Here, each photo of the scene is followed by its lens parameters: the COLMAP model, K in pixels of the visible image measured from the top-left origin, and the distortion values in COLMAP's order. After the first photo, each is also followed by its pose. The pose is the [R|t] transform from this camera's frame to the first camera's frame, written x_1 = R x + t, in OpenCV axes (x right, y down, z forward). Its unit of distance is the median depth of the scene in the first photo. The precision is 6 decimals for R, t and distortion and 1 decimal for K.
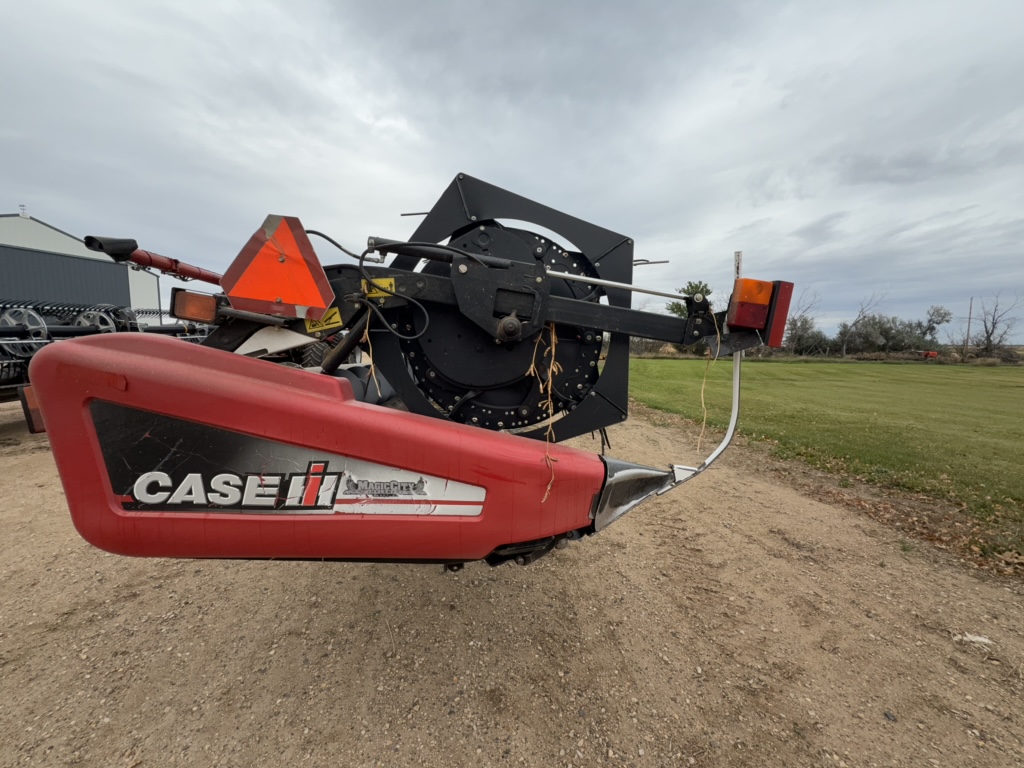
lens RADIAL K [[437.1, 0, 509.9], [0, 437.1, 383.6], [0, 0, 1]] dist [0.002619, -0.000766]
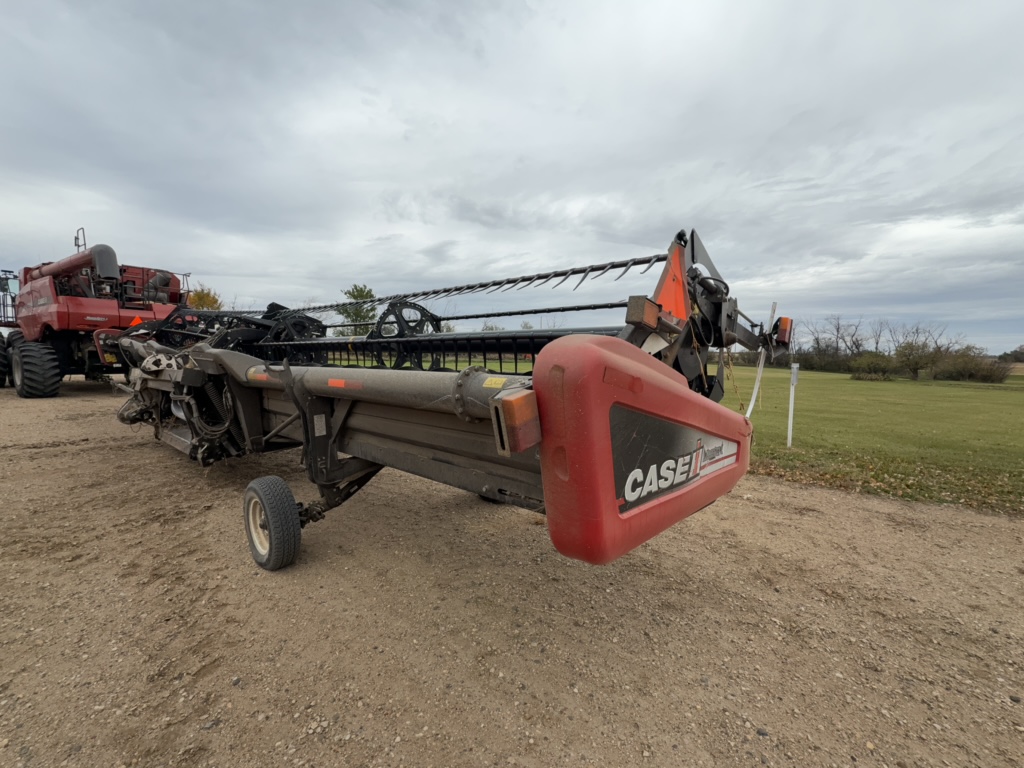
lens RADIAL K [[437.1, 0, 509.9], [0, 437.1, 383.6], [0, 0, 1]] dist [0.002619, -0.000766]
pose [[0.722612, -0.045780, 0.689736, -1.629394], [0.047480, 0.998735, 0.016545, -0.033496], [-0.689621, 0.020793, 0.723871, 0.418335]]
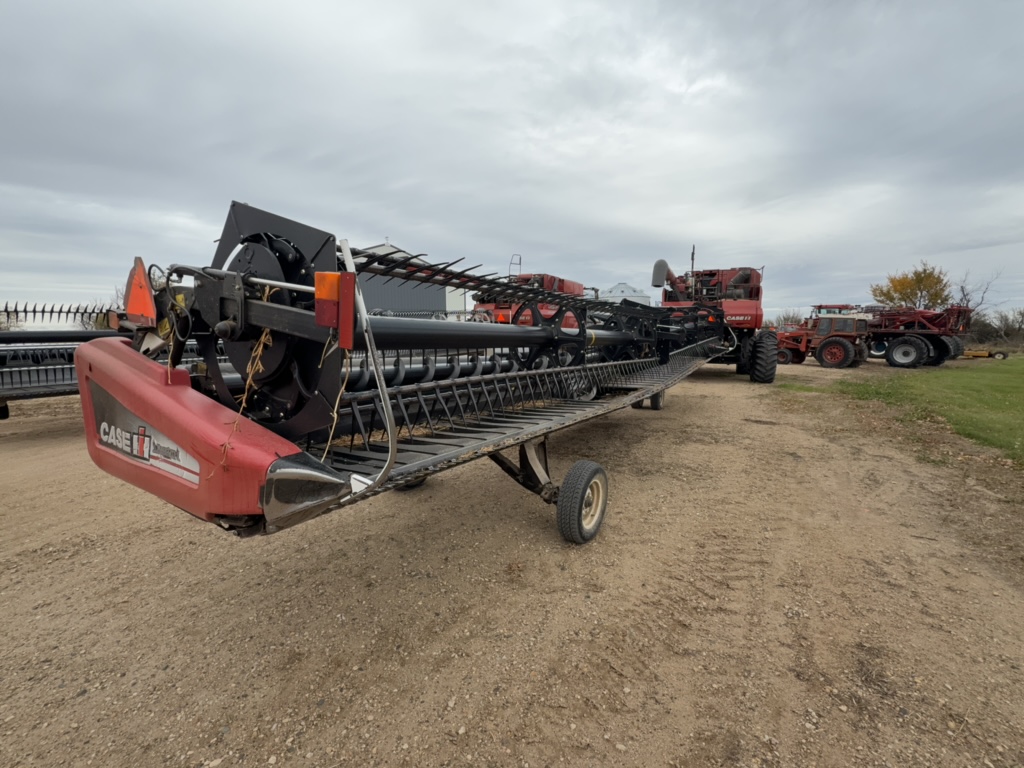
lens RADIAL K [[474.1, 0, 512.0], [0, 474.1, 384.0], [0, 0, 1]] dist [0.001364, 0.000109]
pose [[0.809757, 0.050961, -0.584548, 1.361722], [-0.044008, 0.998690, 0.026102, -0.051837], [0.585113, 0.004589, 0.810939, 0.422675]]
